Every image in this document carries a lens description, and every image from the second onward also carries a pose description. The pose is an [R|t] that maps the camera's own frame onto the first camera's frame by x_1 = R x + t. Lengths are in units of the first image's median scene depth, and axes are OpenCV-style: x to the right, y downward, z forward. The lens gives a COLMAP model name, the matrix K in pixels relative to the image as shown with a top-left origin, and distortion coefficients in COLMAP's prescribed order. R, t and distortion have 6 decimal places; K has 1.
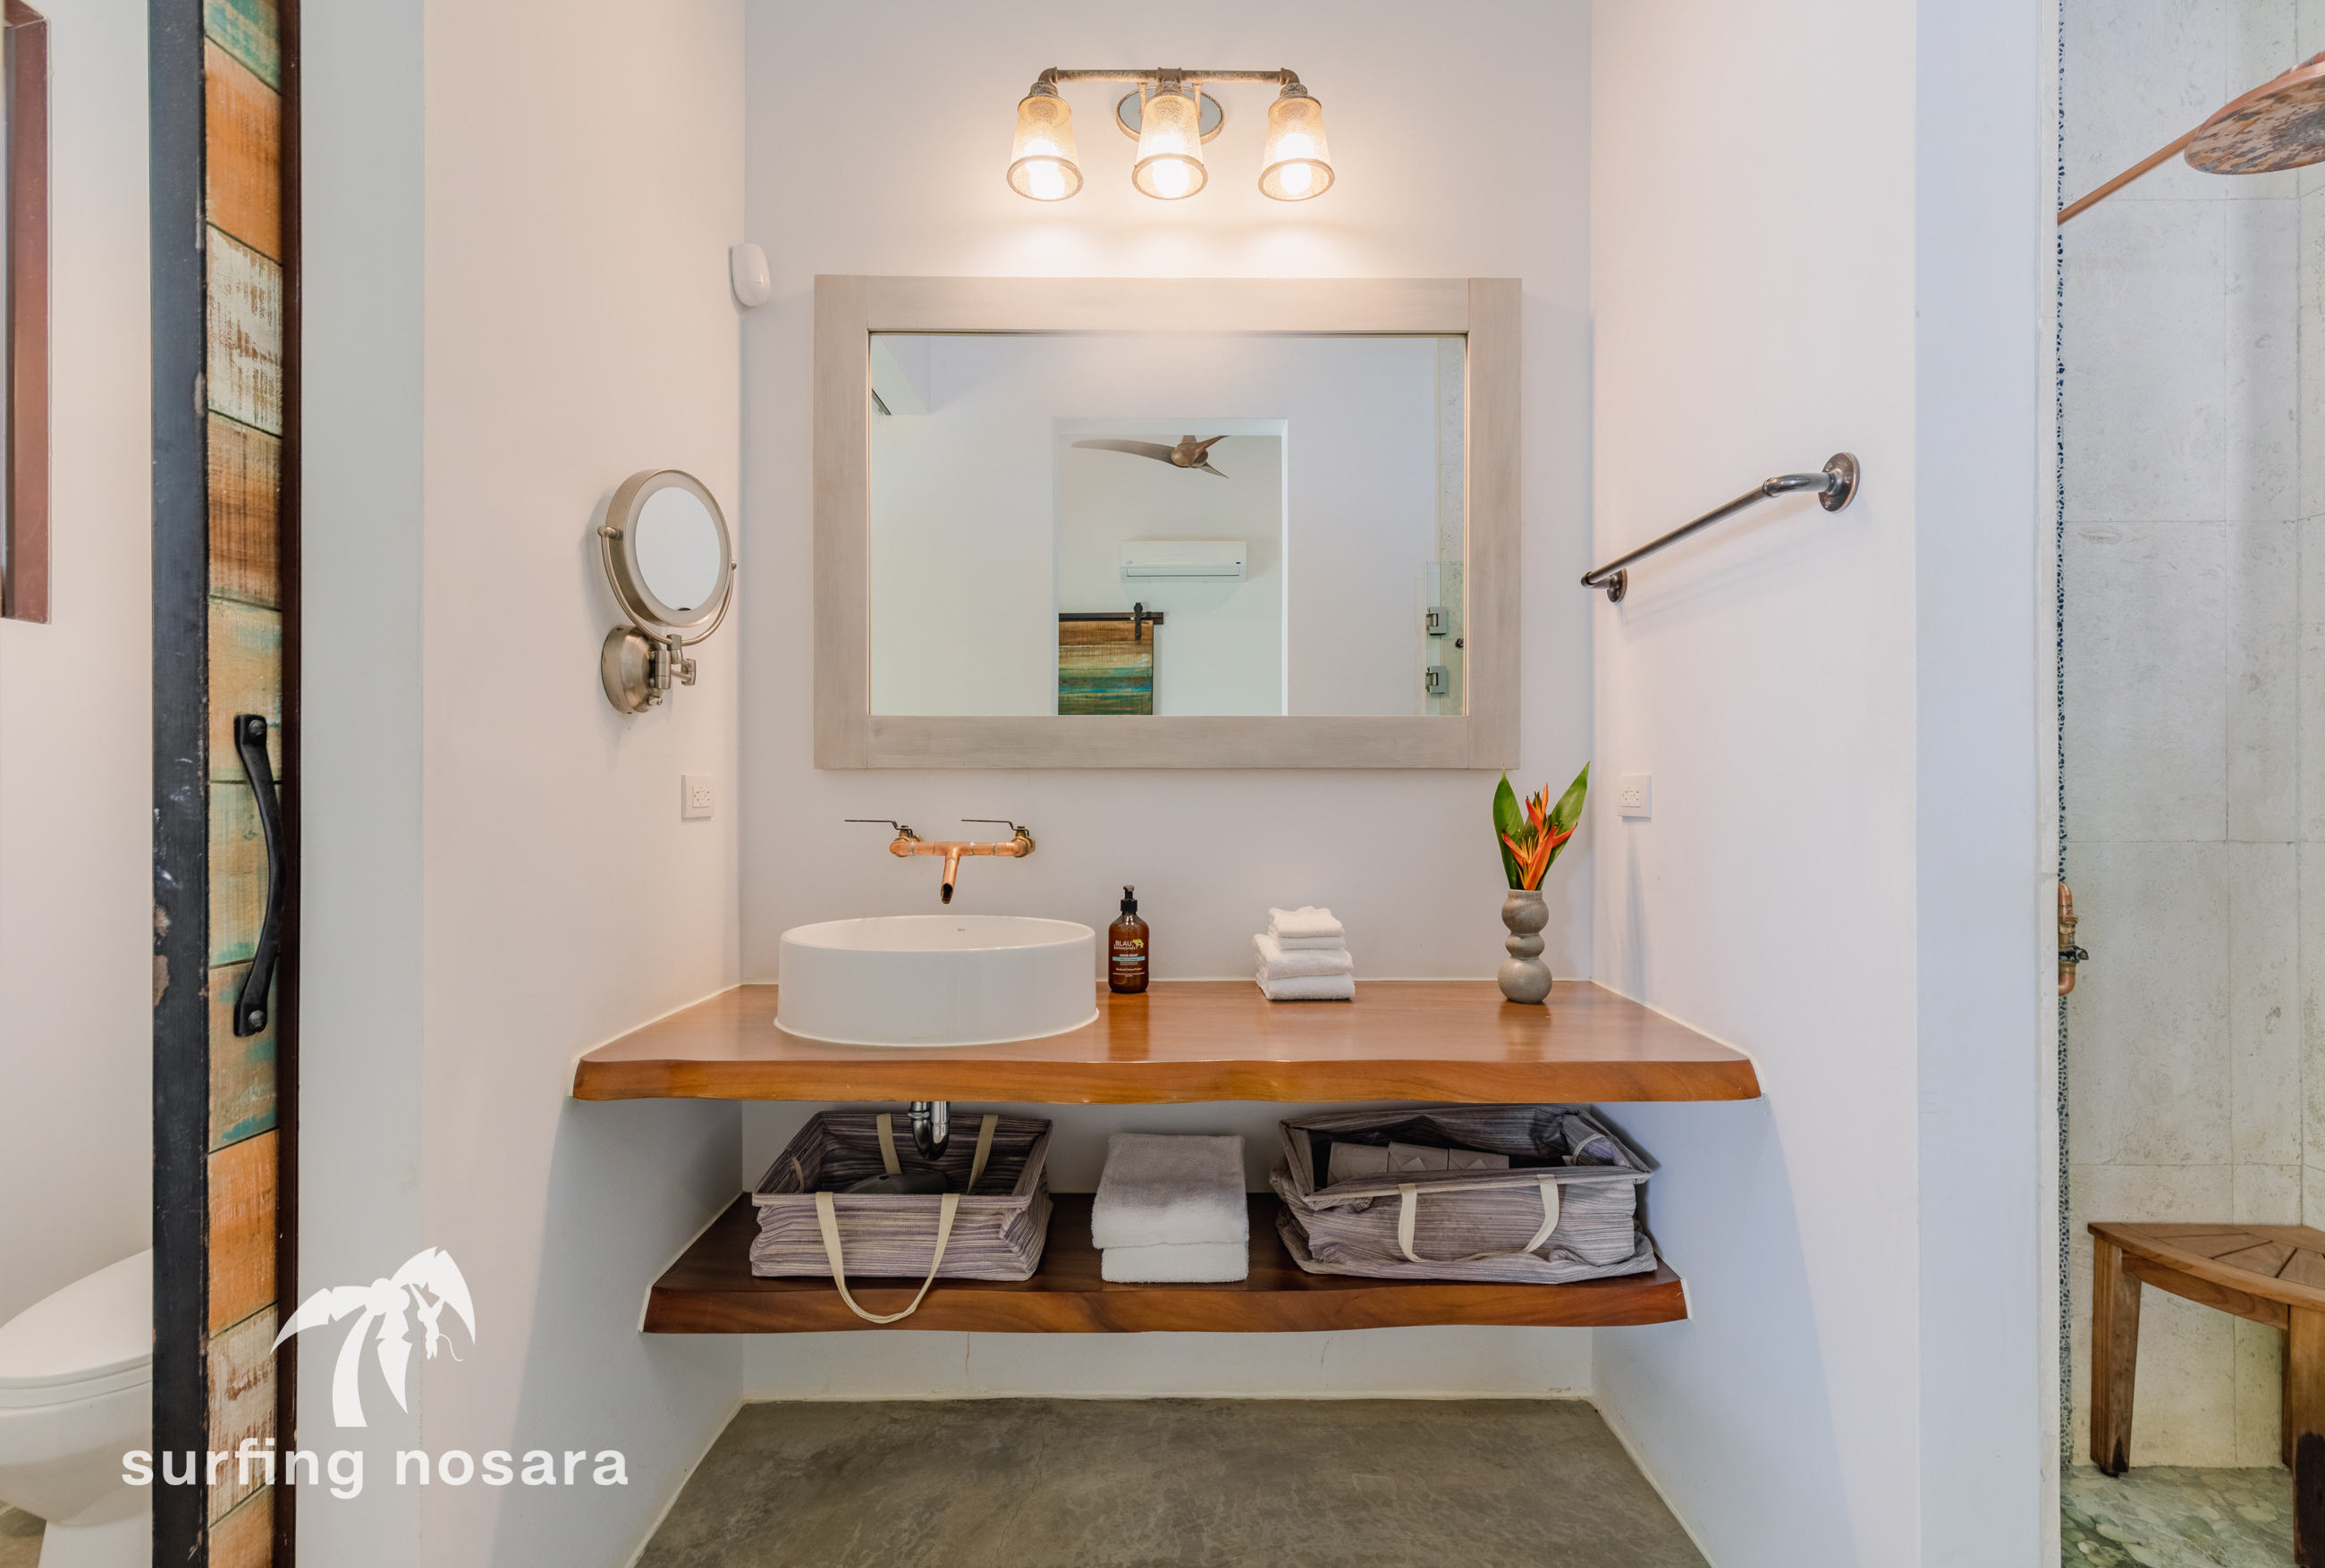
lens RADIAL K [[1042.1, 0, 1175.4], [0, 1042.1, 789.4], [0, 0, 1]] dist [0.001454, -0.000246]
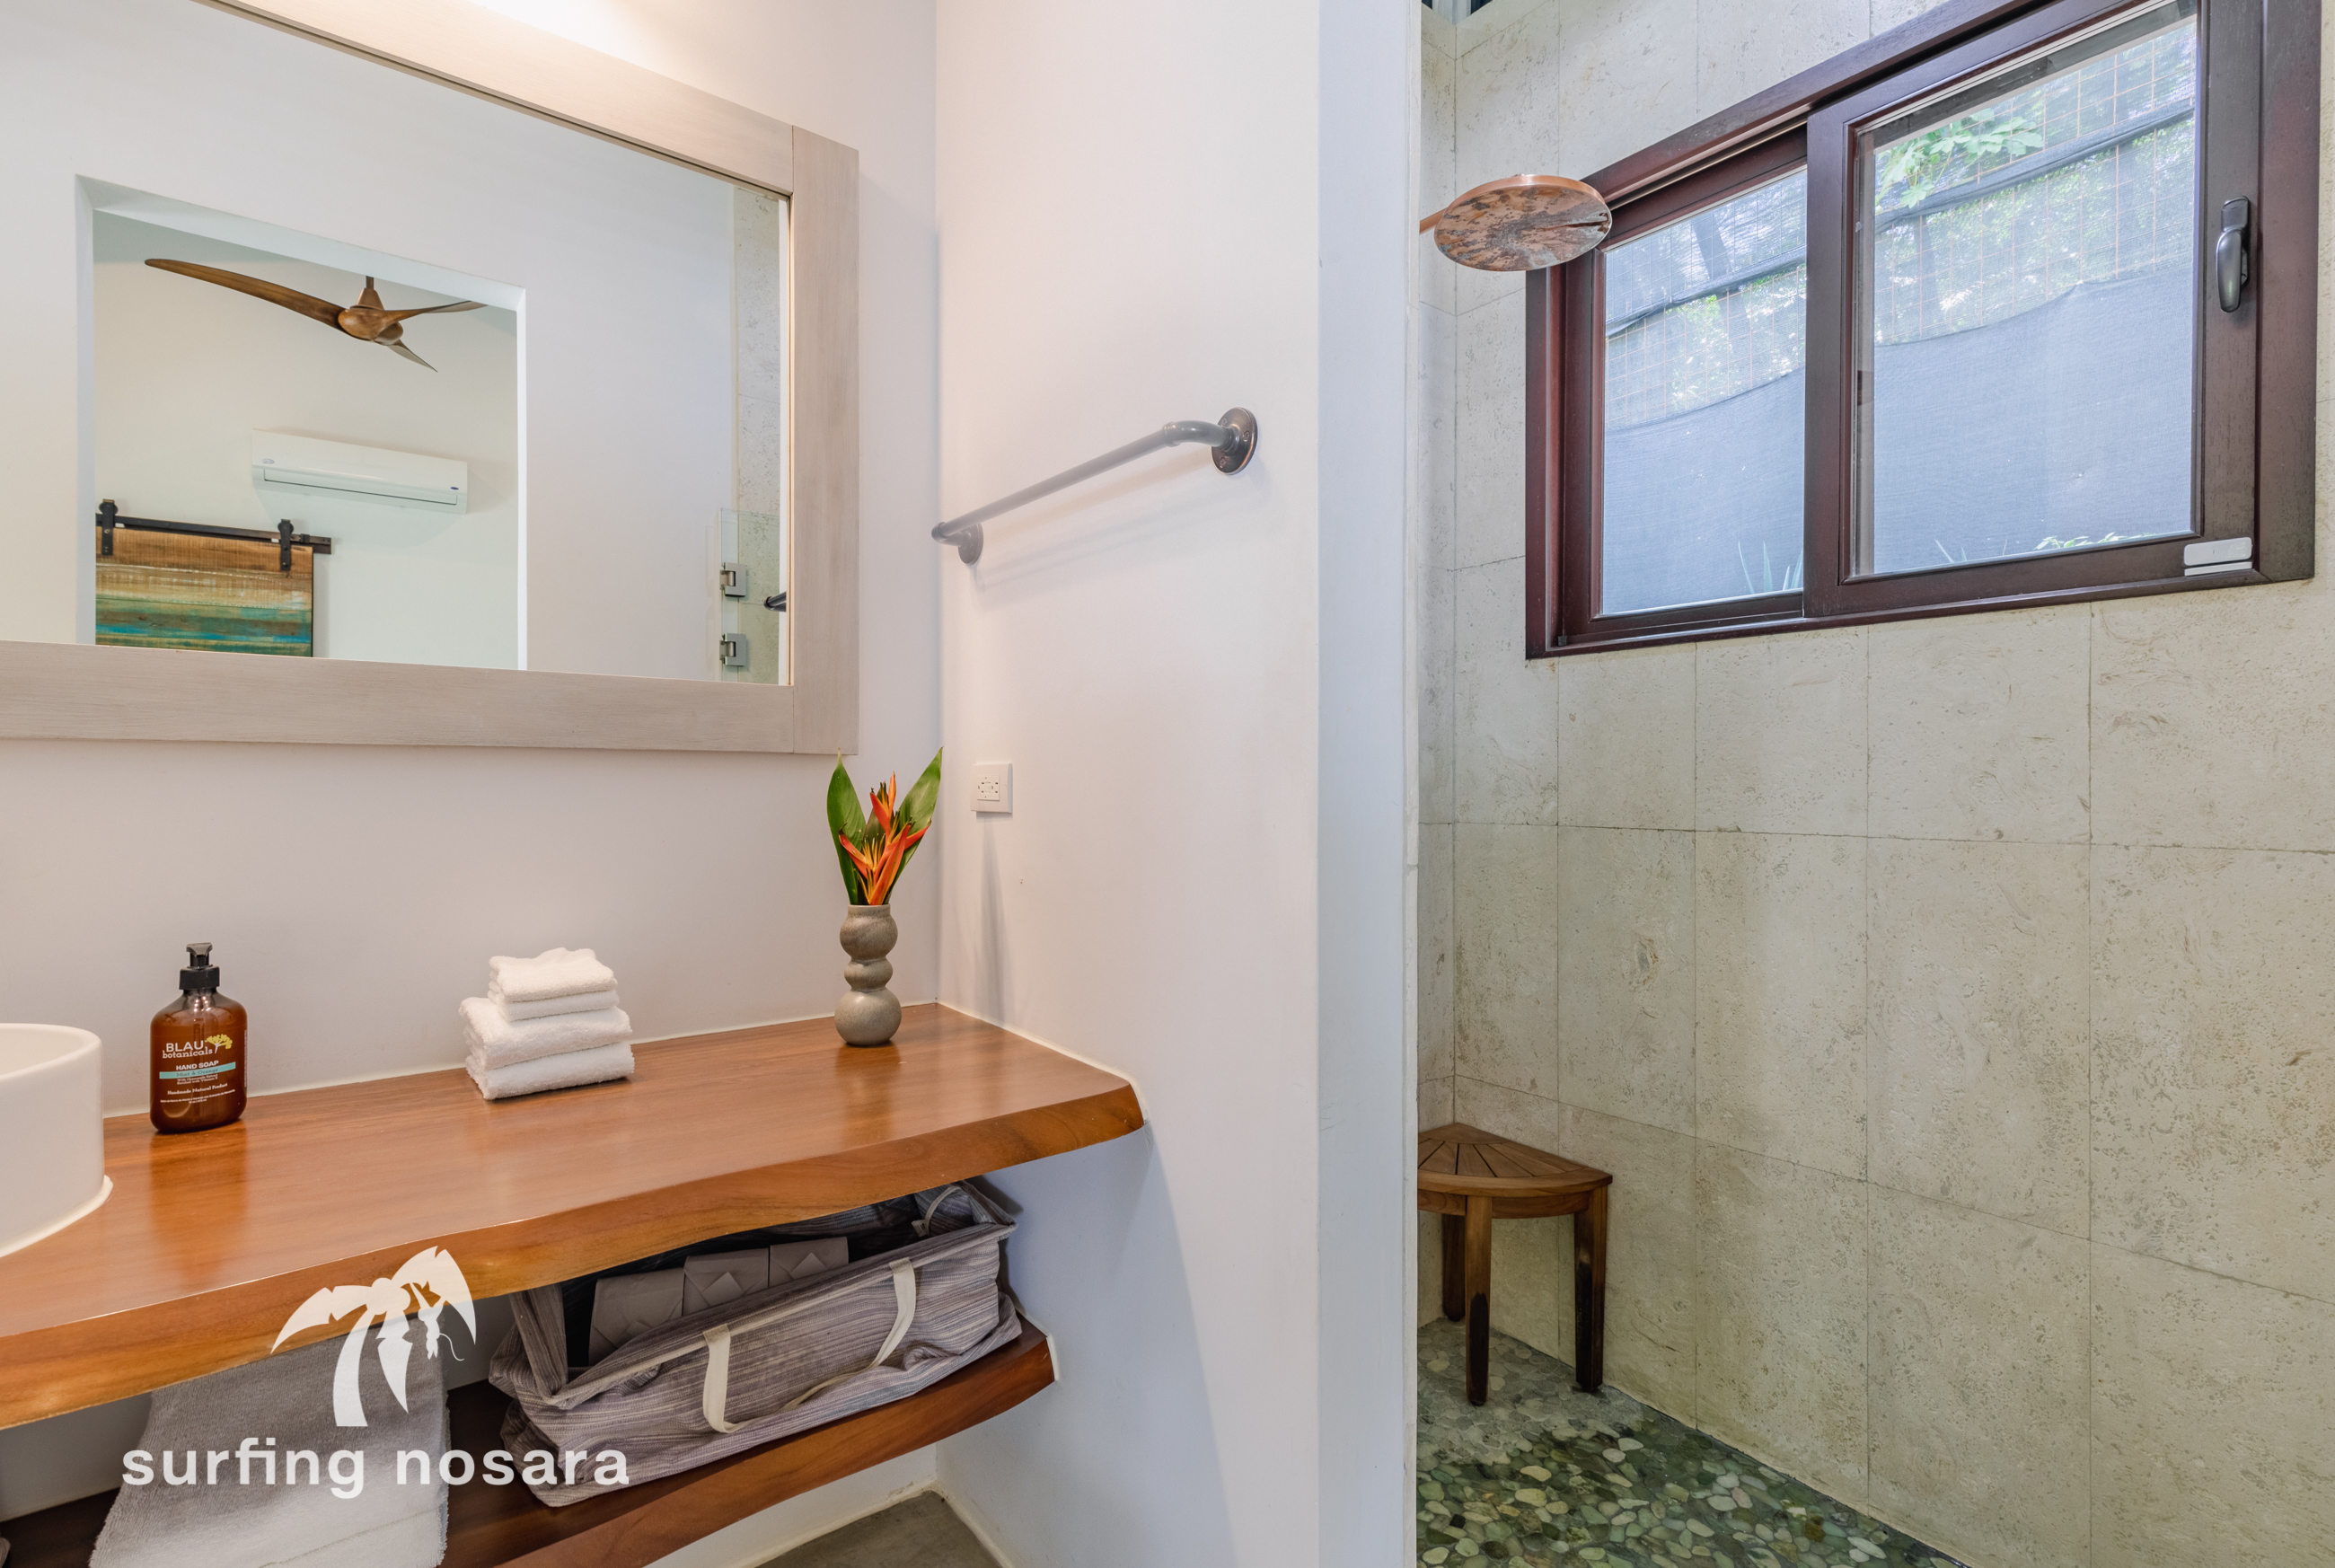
lens RADIAL K [[1037.4, 0, 1174.6], [0, 1037.4, 788.3], [0, 0, 1]] dist [0.004516, -0.001234]
pose [[0.789223, -0.002200, 0.614103, 0.029787], [-0.002456, 0.999974, 0.006739, 0.000567], [-0.614102, -0.006827, 0.789197, 0.222696]]
